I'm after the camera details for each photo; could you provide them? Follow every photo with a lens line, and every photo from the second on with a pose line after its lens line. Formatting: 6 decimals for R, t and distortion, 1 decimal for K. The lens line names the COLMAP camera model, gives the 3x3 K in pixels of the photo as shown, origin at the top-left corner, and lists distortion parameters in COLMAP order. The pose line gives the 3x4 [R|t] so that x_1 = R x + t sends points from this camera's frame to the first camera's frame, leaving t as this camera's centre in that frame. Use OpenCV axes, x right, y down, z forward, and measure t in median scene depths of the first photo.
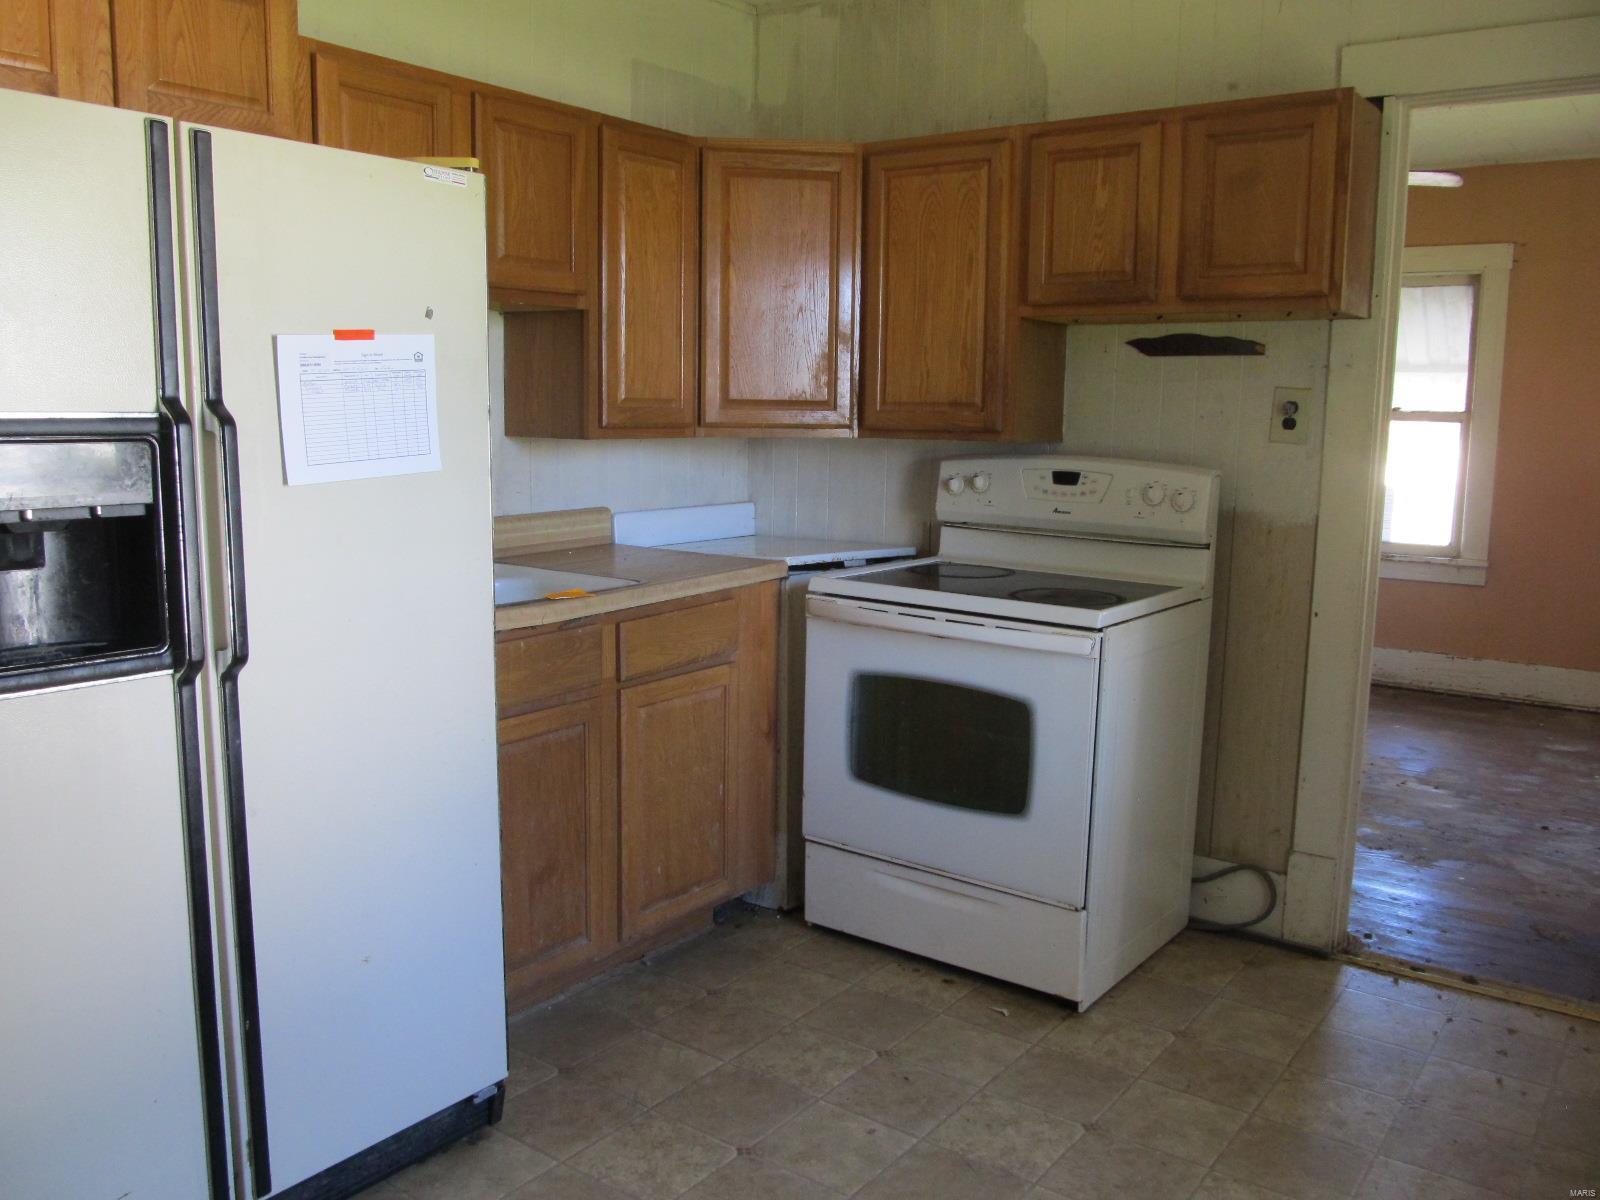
lens RADIAL K [[1289.8, 0, 800.0], [0, 1289.8, 600.0], [0, 0, 1]] dist [-0.076894, 0.032308]
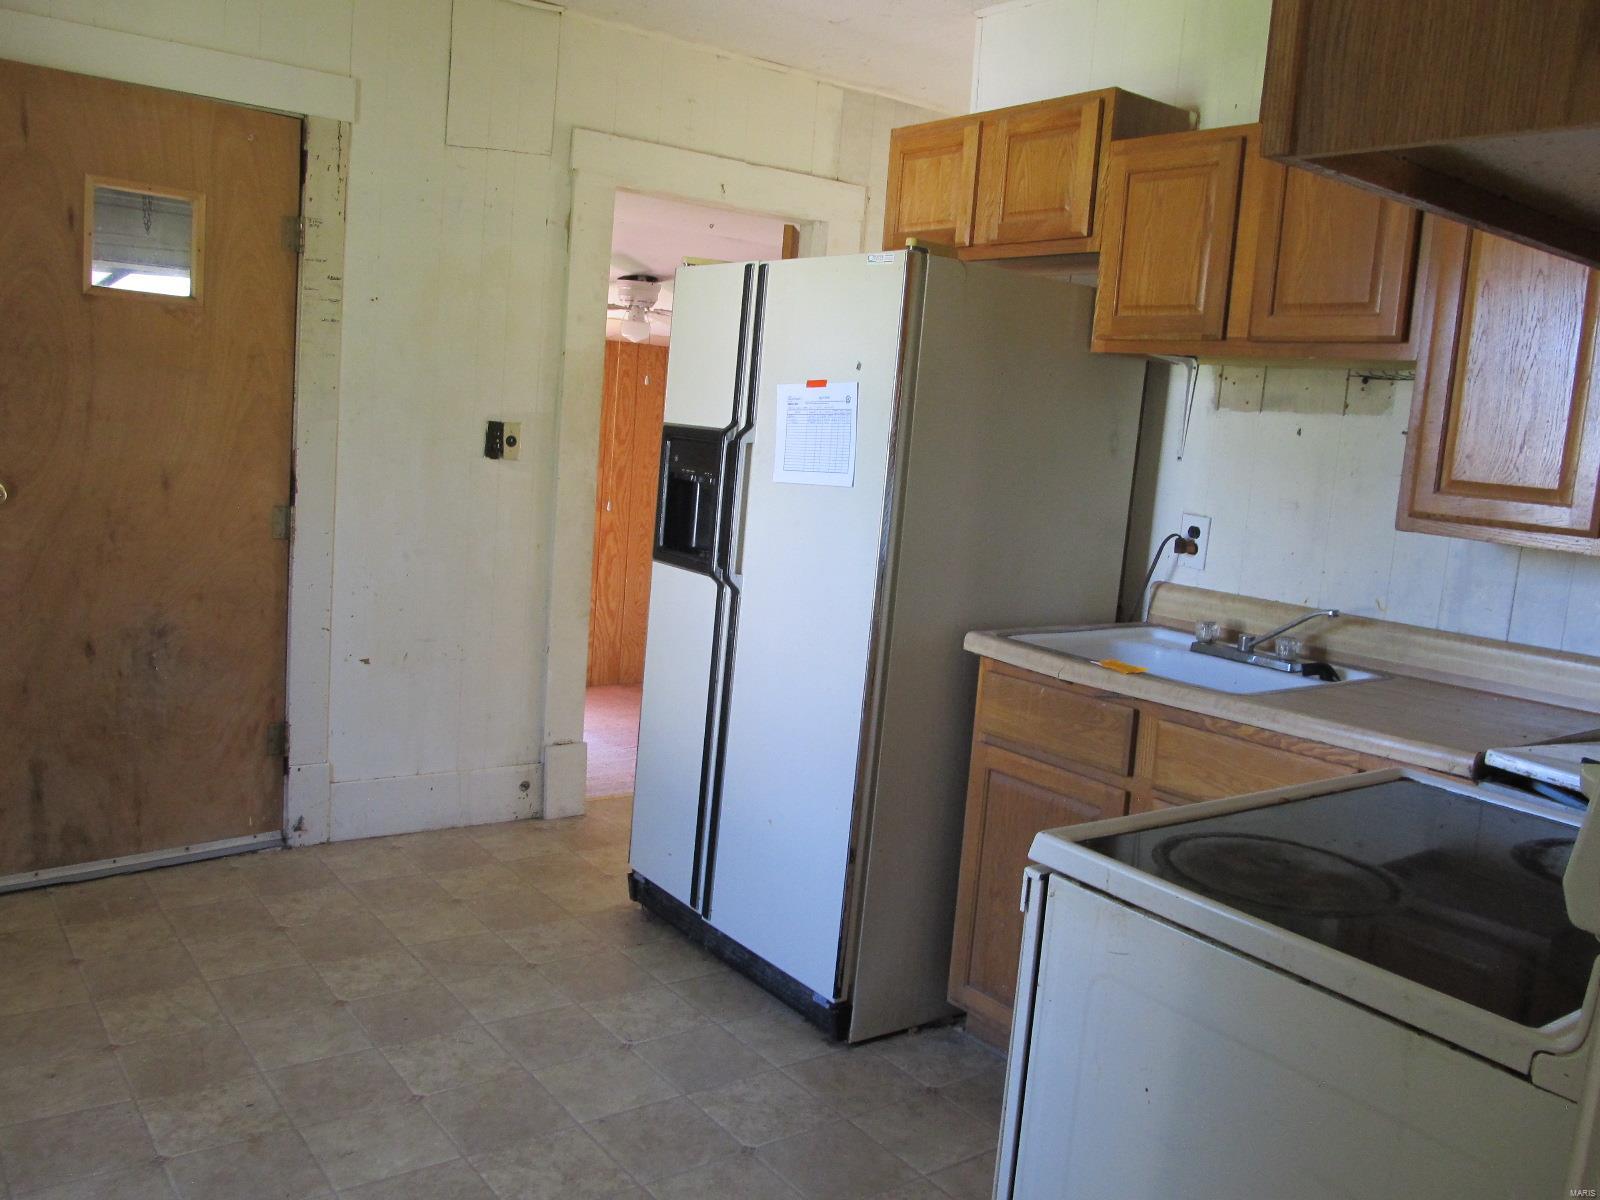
lens RADIAL K [[1289.8, 0, 800.0], [0, 1289.8, 600.0], [0, 0, 1]] dist [-0.076894, 0.032308]
pose [[-0.278291, 0.090531, -0.956221, 1.006285], [-0.229278, 0.960507, 0.157664, -0.188315], [0.932730, 0.263117, -0.246544, 1.331464]]
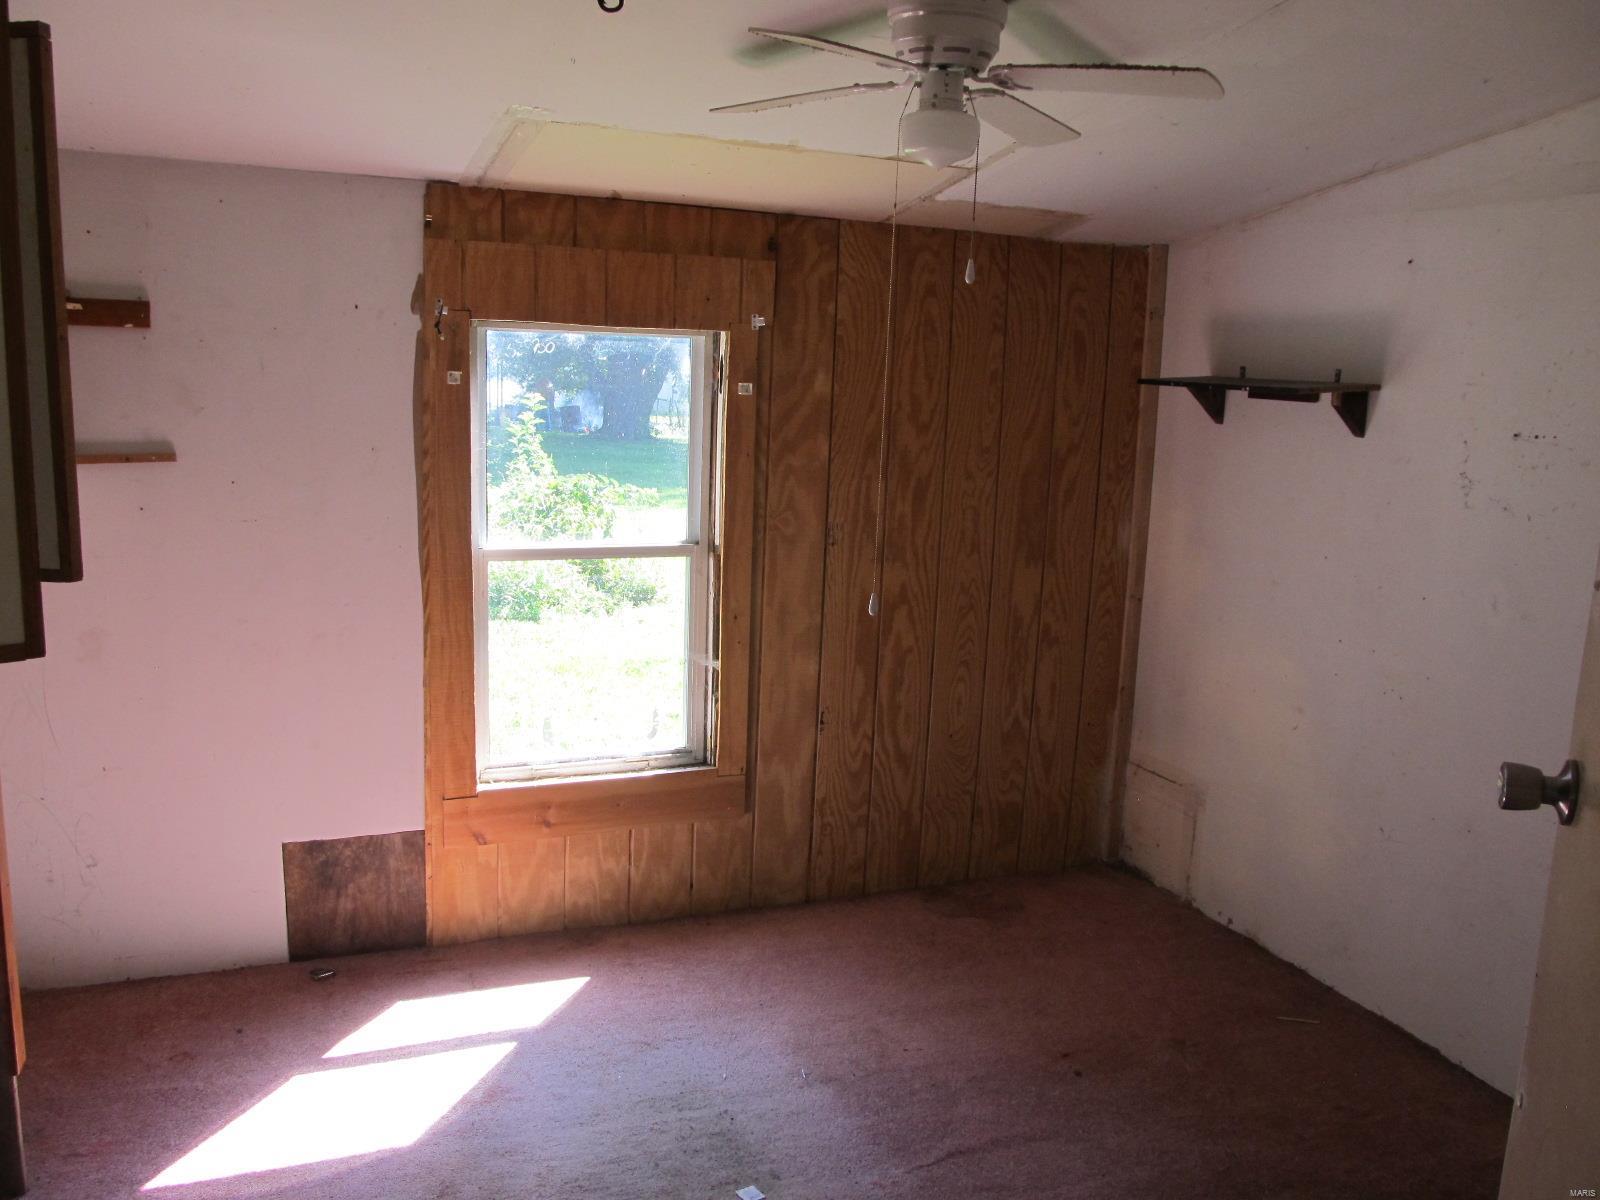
lens RADIAL K [[1289.8, 0, 800.0], [0, 1289.8, 600.0], [0, 0, 1]] dist [-0.076894, 0.032308]
pose [[-0.506910, 0.117289, -0.853982, 0.184582], [-0.181436, 0.953988, 0.238721, -0.145759], [0.842688, 0.275953, -0.462305, 0.984340]]
